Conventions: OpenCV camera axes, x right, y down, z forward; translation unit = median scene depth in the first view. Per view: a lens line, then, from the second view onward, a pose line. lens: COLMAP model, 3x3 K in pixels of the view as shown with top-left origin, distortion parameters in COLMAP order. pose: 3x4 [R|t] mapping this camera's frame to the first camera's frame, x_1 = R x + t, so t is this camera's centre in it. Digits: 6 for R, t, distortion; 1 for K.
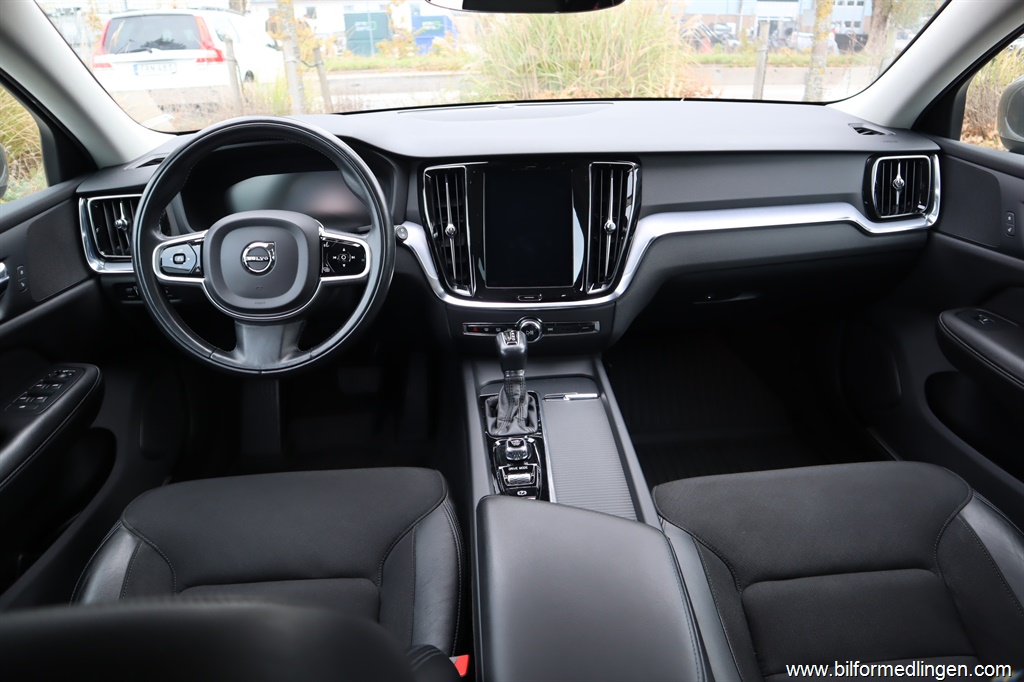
lens RADIAL K [[719.6, 0, 512.0], [0, 719.6, 341.0], [0, 0, 1]] dist [-0.114417, 0.071390]
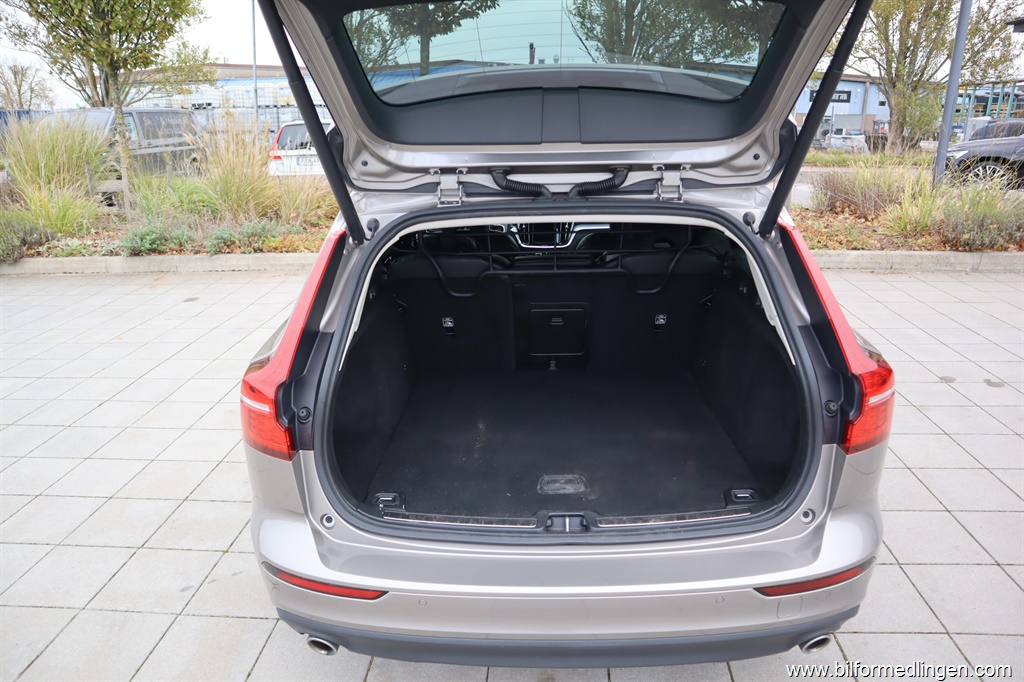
lens RADIAL K [[719.6, 0, 512.0], [0, 719.6, 341.0], [0, 0, 1]] dist [-0.114417, 0.071390]
pose [[0.996334, 0.038745, -0.076269, 0.175838], [-0.047189, 0.992563, -0.112216, 0.929900], [0.071354, 0.115403, 0.990753, -2.876114]]
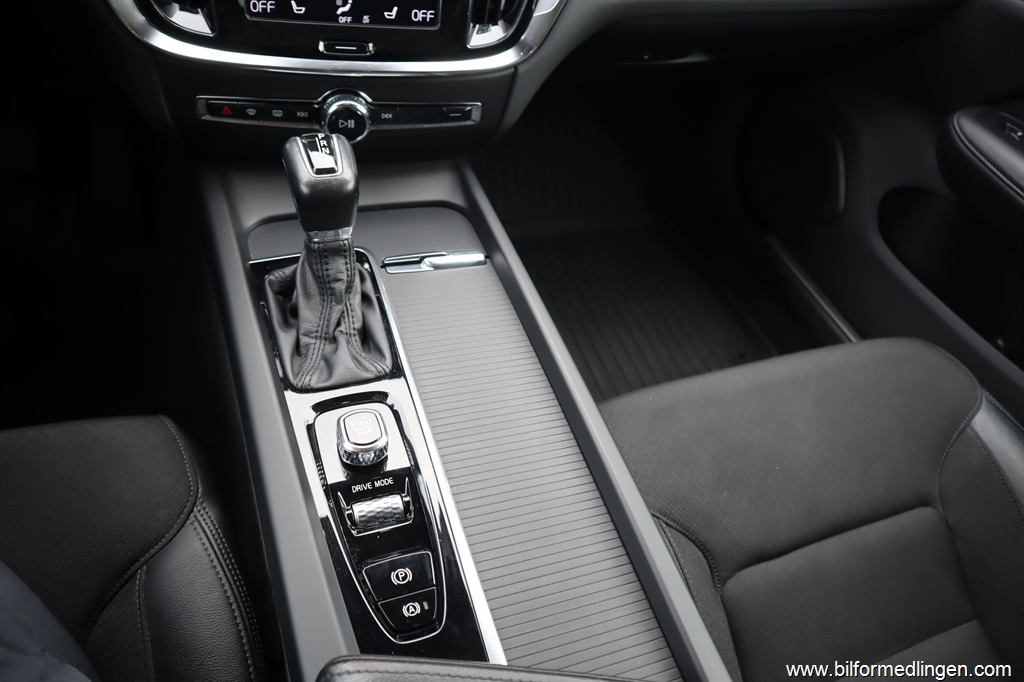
lens RADIAL K [[719.6, 0, 512.0], [0, 719.6, 341.0], [0, 0, 1]] dist [-0.114417, 0.071390]
pose [[0.934608, -0.075367, 0.347602, -0.050680], [-0.073836, 0.914891, 0.396891, -0.079205], [-0.347931, -0.396603, 0.849500, 0.525997]]
